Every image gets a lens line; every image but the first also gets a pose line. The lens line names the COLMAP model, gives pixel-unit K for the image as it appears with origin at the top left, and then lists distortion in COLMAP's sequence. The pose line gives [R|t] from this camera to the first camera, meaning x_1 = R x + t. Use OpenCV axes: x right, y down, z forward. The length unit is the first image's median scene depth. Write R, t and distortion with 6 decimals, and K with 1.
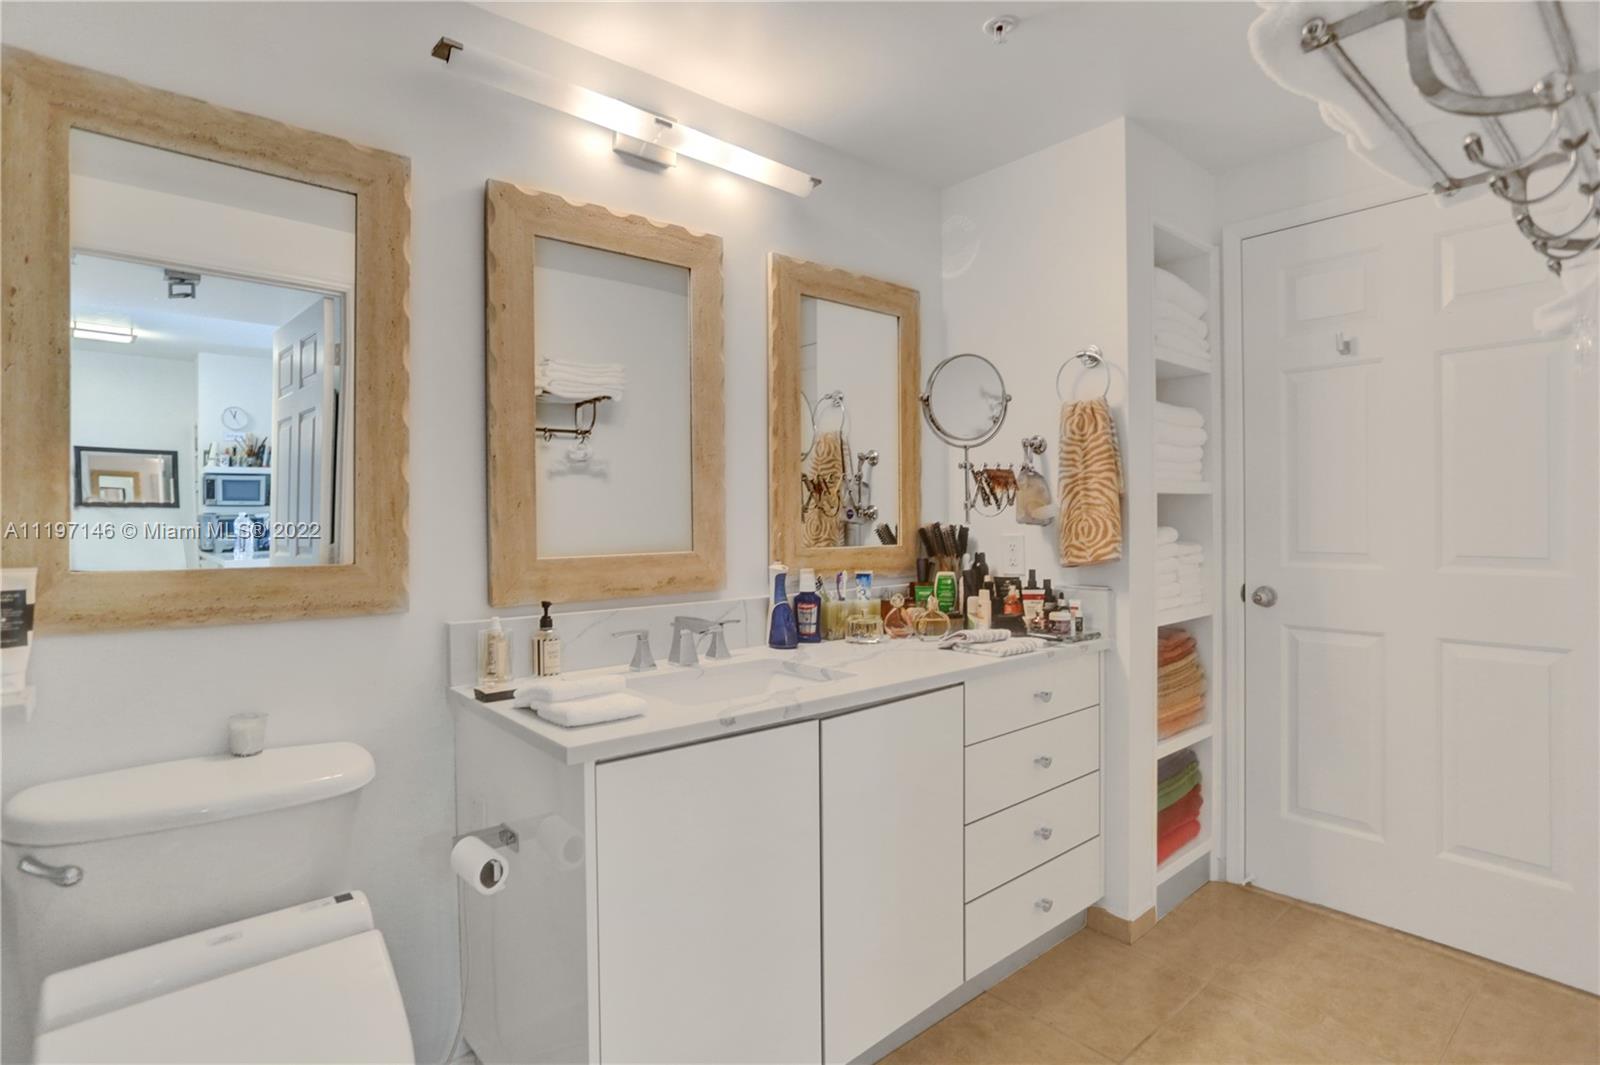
lens RADIAL K [[808.8, 0, 802.0], [0, 808.8, 524.0], [0, 0, 1]] dist [-0.051063, 0.031952]
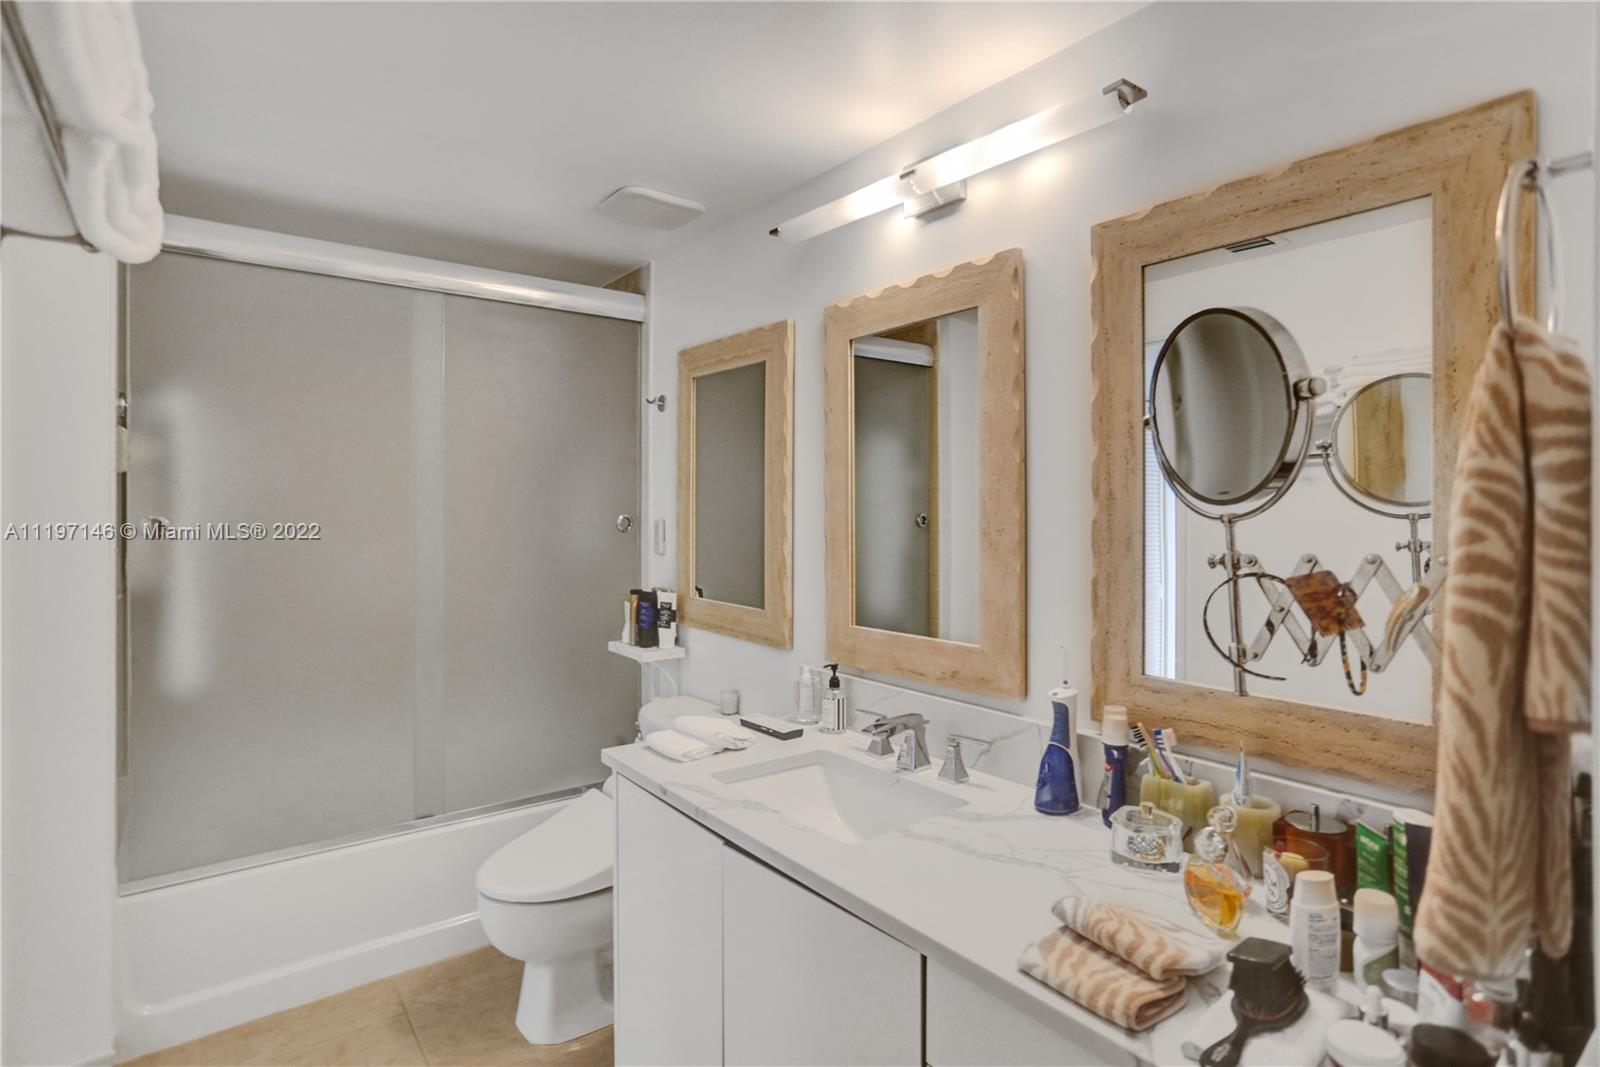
lens RADIAL K [[815.7, 0, 785.1], [0, 815.7, 524.0], [0, 0, 1]] dist [-0.051139, 0.030041]
pose [[-0.070039, 0.020375, -0.997336, 0.658610], [-0.010554, 0.999720, 0.021165, -0.099634], [0.997488, 0.012008, -0.069805, 0.792392]]
